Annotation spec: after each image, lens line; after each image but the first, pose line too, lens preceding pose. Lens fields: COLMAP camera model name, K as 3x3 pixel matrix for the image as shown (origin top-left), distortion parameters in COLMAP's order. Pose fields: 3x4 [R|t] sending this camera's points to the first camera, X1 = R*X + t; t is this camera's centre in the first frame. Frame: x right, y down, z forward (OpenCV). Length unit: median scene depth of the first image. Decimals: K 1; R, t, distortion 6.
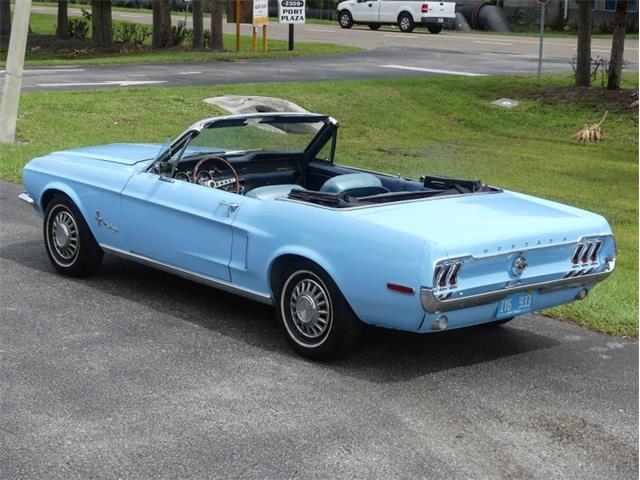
lens RADIAL K [[1353.2, 0, 319.8], [0, 1353.2, 214.5], [0, 0, 1]] dist [-0.011676, -0.095823]
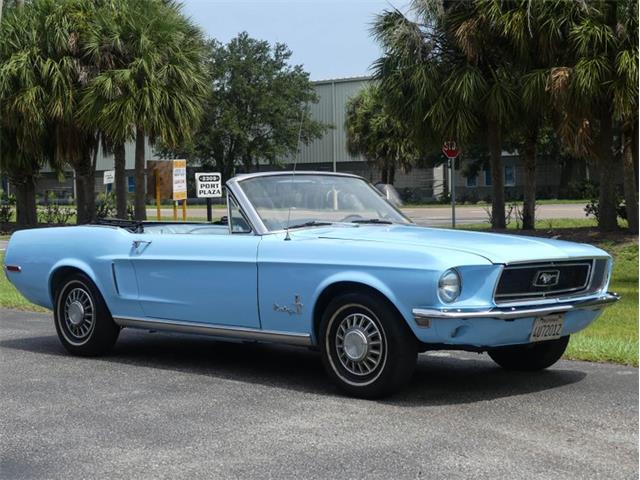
lens RADIAL K [[1266.6, 0, 320.0], [0, 1266.6, 240.0], [0, 0, 1]] dist [-0.016069, -0.207973]
pose [[0.995302, -0.048724, 0.083667, -0.106187], [0.058759, 0.990790, -0.121996, 0.098072], [-0.076953, 0.126339, 0.988998, 0.110088]]
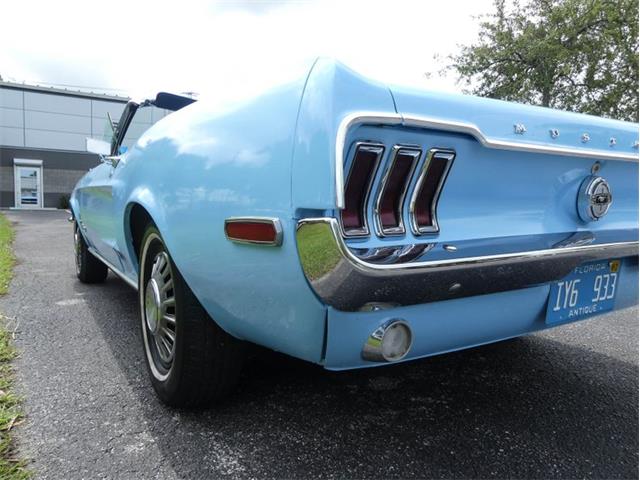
lens RADIAL K [[479.7, 0, 320.0], [0, 479.7, 240.0], [0, 0, 1]] dist [-0.002237, 0.000546]
pose [[0.985491, -0.023943, -0.168032, 0.081691], [0.008054, 0.995482, -0.094613, 0.059085], [0.169538, 0.091887, 0.981231, 0.776928]]
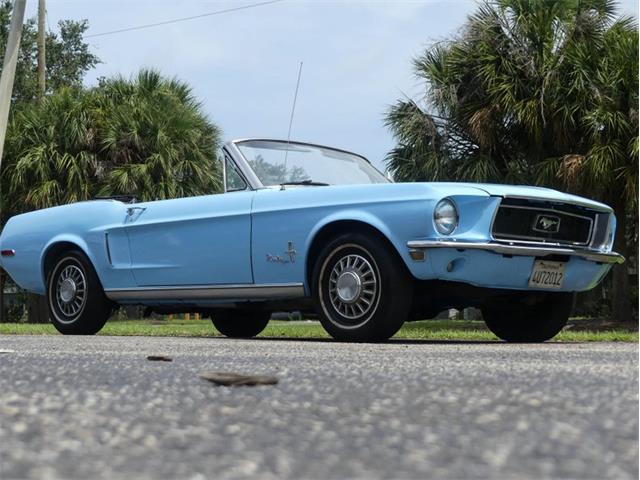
lens RADIAL K [[1266.6, 0, 320.0], [0, 1266.6, 240.0], [0, 0, 1]] dist [-0.016069, -0.207973]
pose [[0.997038, -0.020043, 0.074246, -0.094050], [0.036318, 0.973717, -0.224848, 0.218839], [-0.067788, 0.226878, 0.971561, 0.152321]]
